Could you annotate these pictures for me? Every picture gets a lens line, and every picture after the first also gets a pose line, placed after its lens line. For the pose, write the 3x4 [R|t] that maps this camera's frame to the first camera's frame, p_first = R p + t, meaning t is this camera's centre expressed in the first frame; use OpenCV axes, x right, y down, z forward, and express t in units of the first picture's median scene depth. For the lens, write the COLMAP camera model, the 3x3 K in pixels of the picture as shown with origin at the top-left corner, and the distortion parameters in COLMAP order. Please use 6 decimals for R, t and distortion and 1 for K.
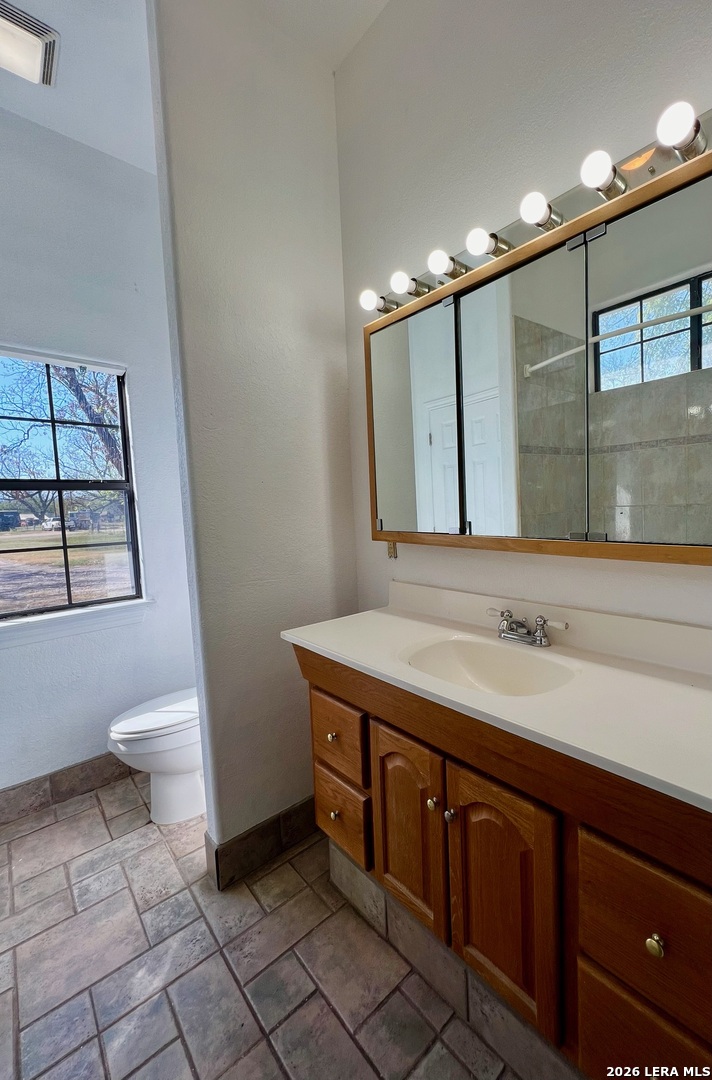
lens RADIAL K [[432.4, 0, 405.0], [0, 432.4, 537.6], [0, 0, 1]] dist [-0.001345, -0.000052]
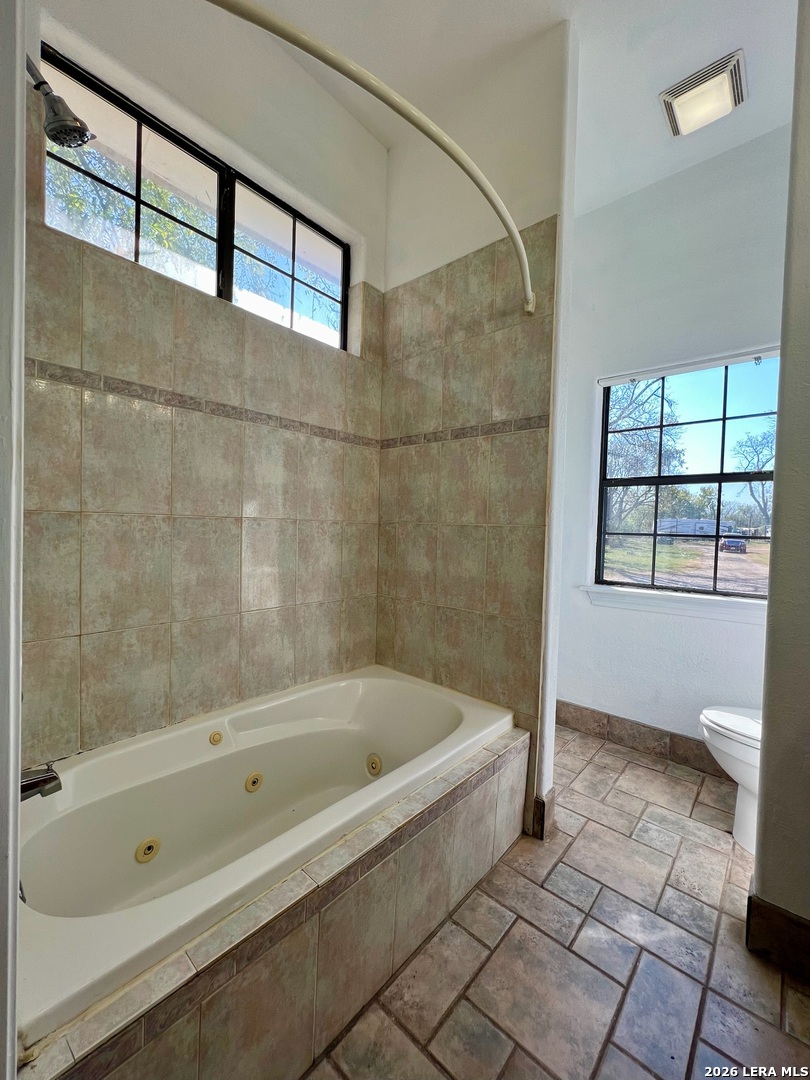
lens RADIAL K [[433.7, 0, 404.8], [0, 433.7, 537.5], [0, 0, 1]] dist [-0.003070, 0.000568]
pose [[0.080976, 0.062098, -0.994780, 0.286853], [-0.096870, 0.993823, 0.054153, 0.057921], [0.991998, 0.091980, 0.086491, 0.208097]]
